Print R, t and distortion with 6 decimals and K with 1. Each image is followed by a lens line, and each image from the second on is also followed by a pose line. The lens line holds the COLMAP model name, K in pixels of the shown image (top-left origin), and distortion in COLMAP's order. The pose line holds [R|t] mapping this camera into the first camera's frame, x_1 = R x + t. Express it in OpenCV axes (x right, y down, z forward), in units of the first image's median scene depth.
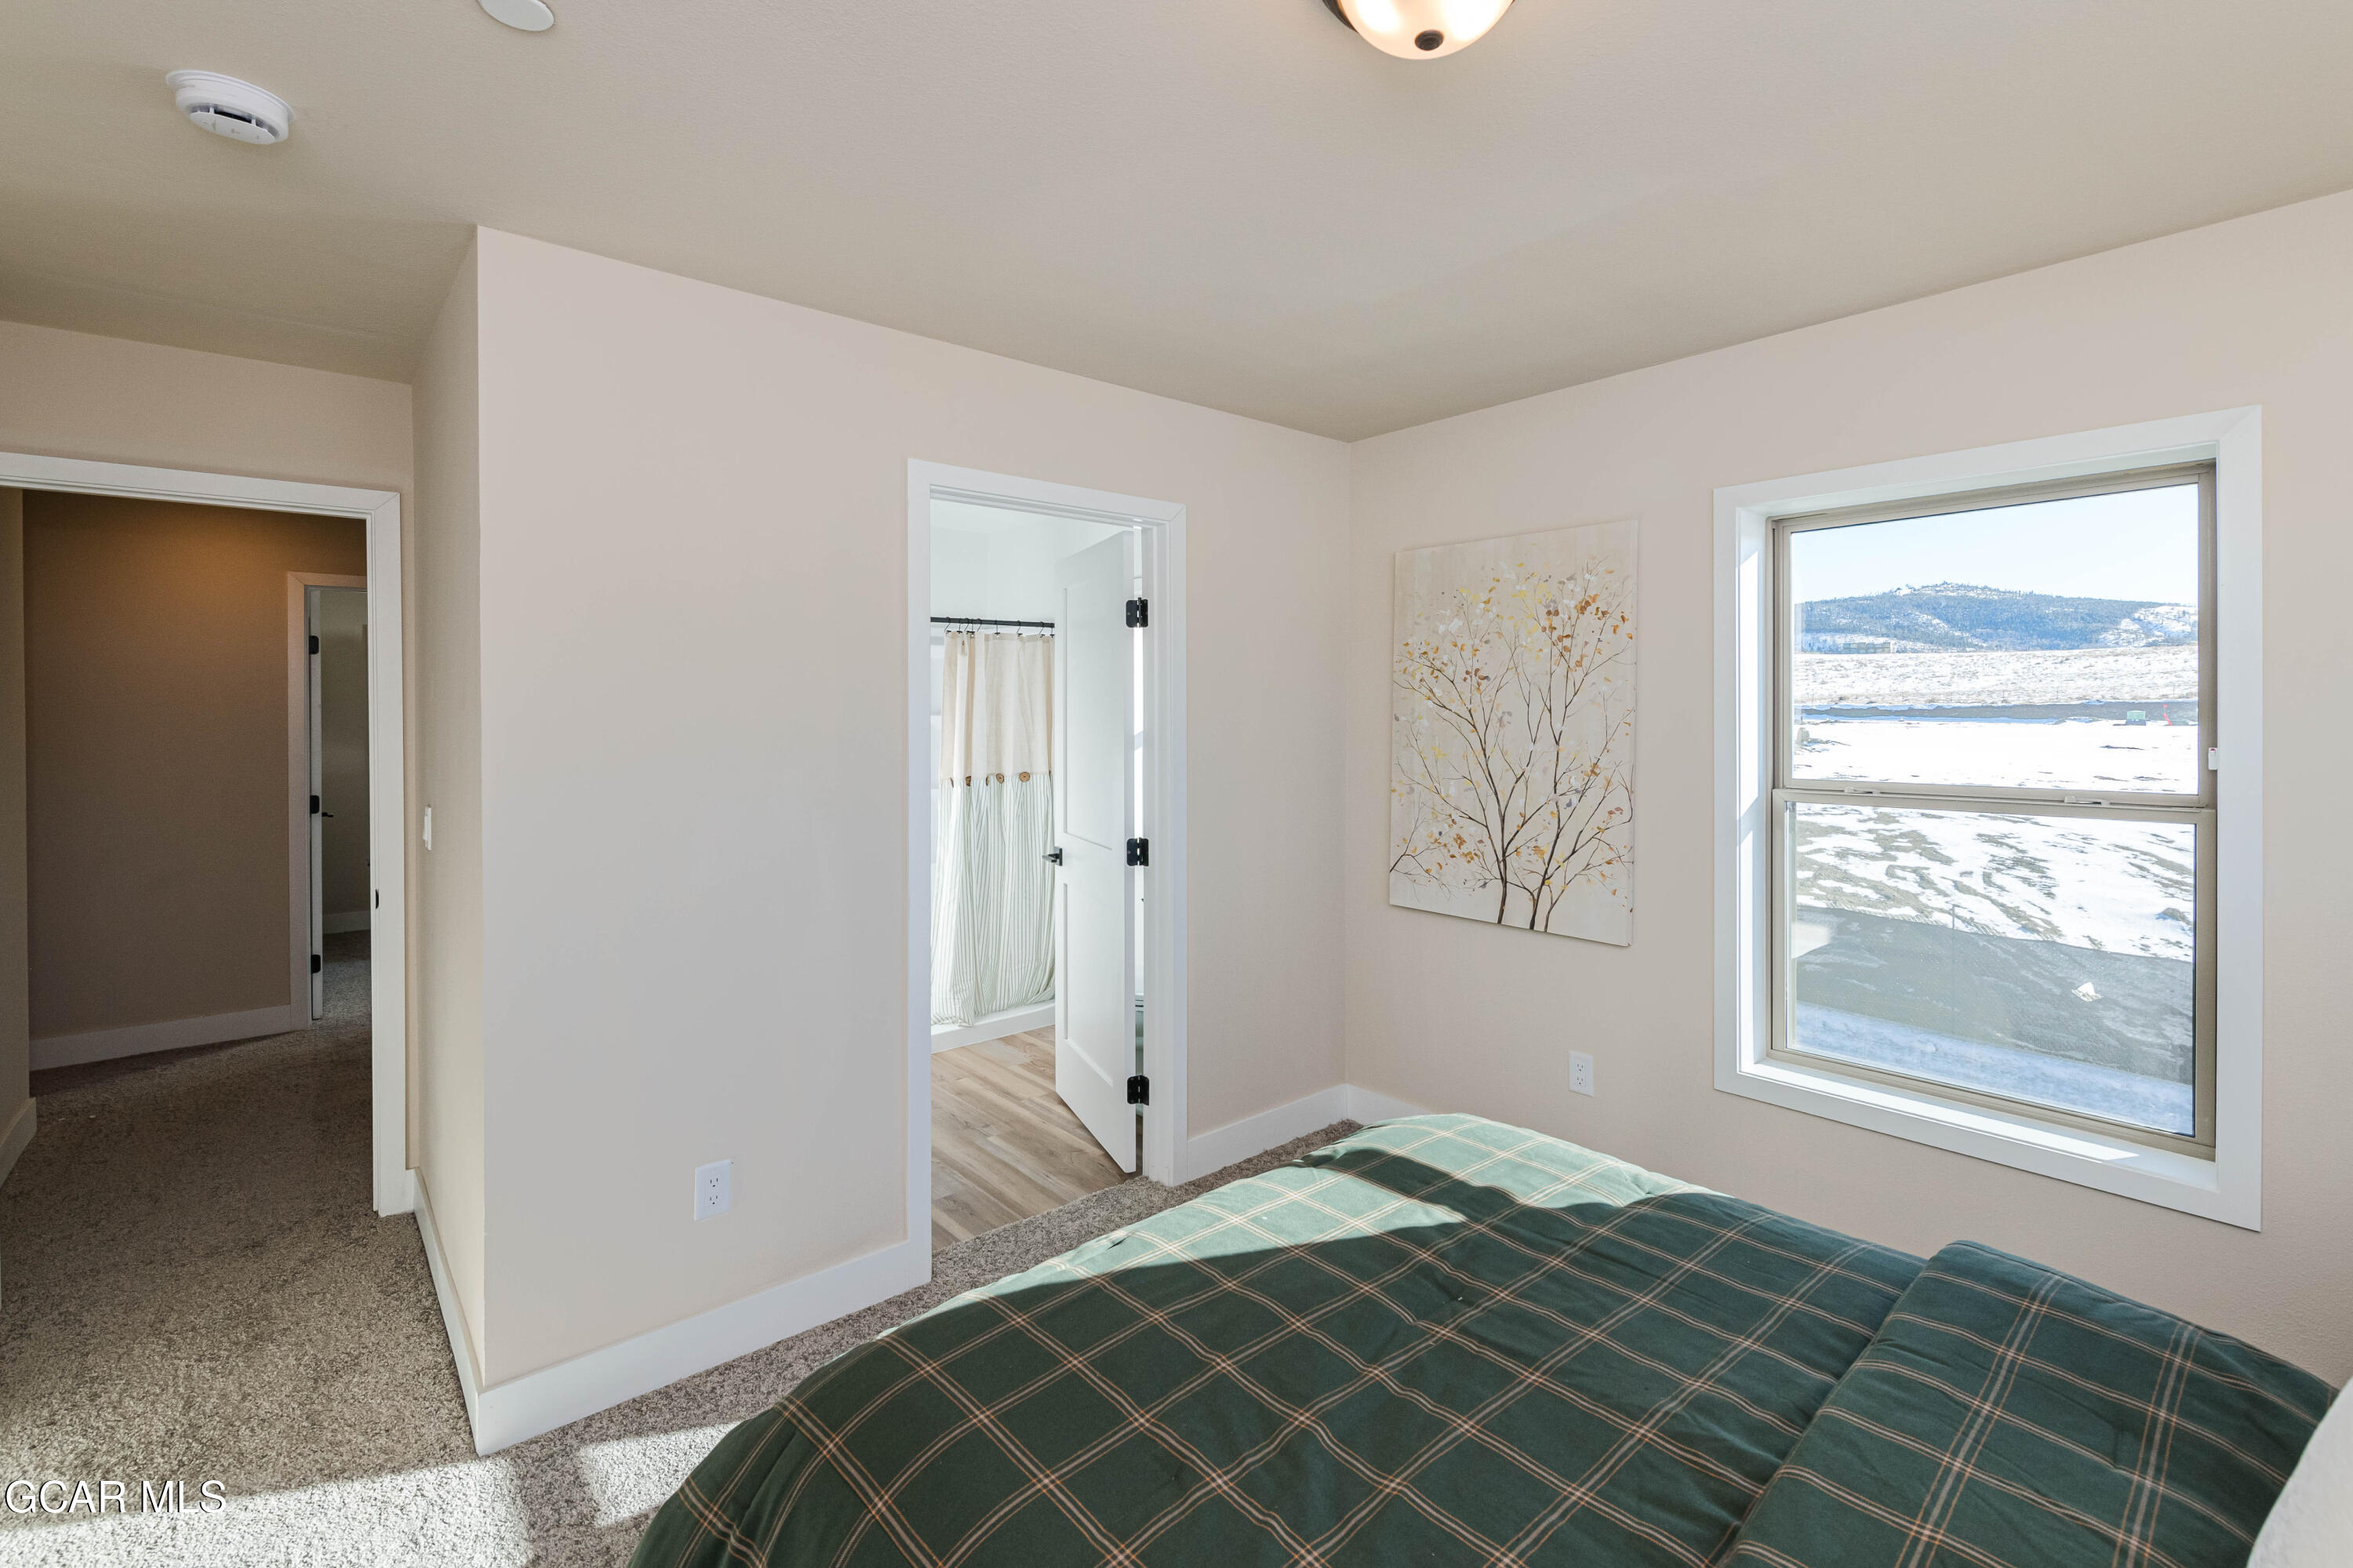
lens RADIAL K [[1018.7, 0, 1167.6], [0, 1018.7, 724.7], [0, 0, 1]] dist [0.004121, -0.000818]
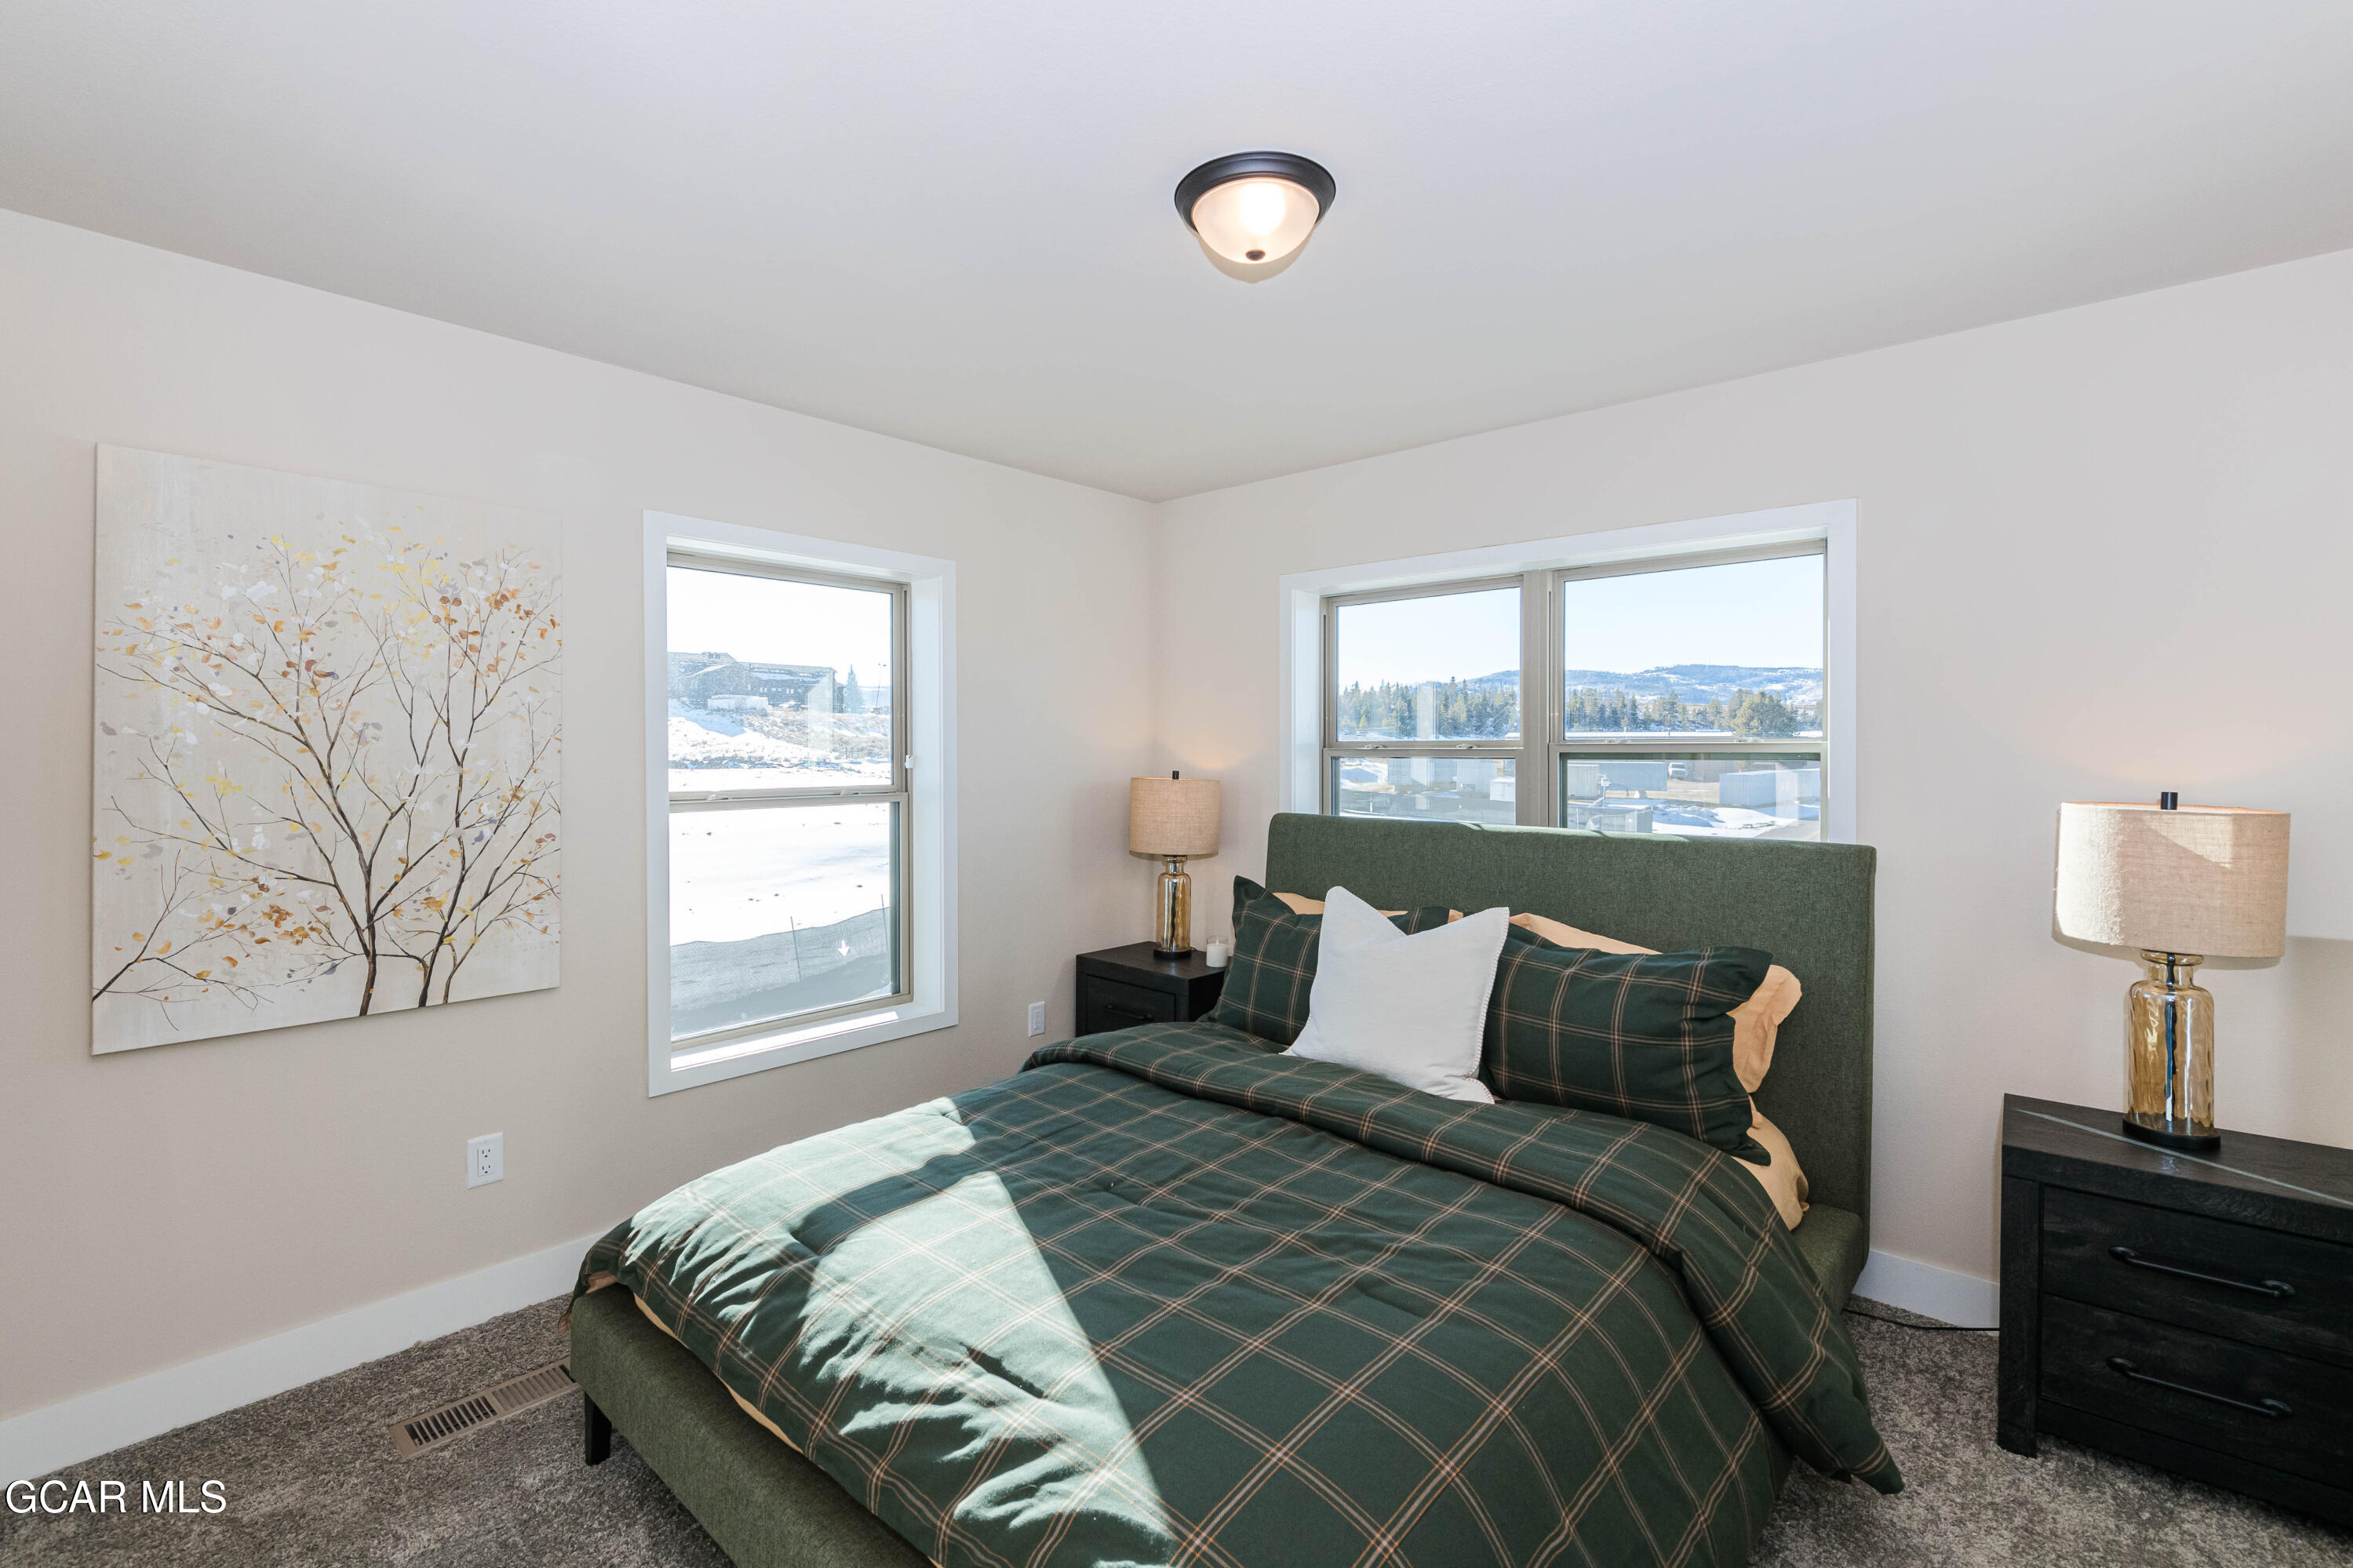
lens RADIAL K [[1018.5, 0, 1184.7], [0, 1018.5, 763.2], [0, 0, 1]] dist [0.004121, -0.000818]
pose [[-0.119351, -0.011929, 0.992780, -0.483477], [0.010143, 0.999861, 0.013233, 0.012428], [-0.992800, 0.011649, -0.119213, 0.526063]]
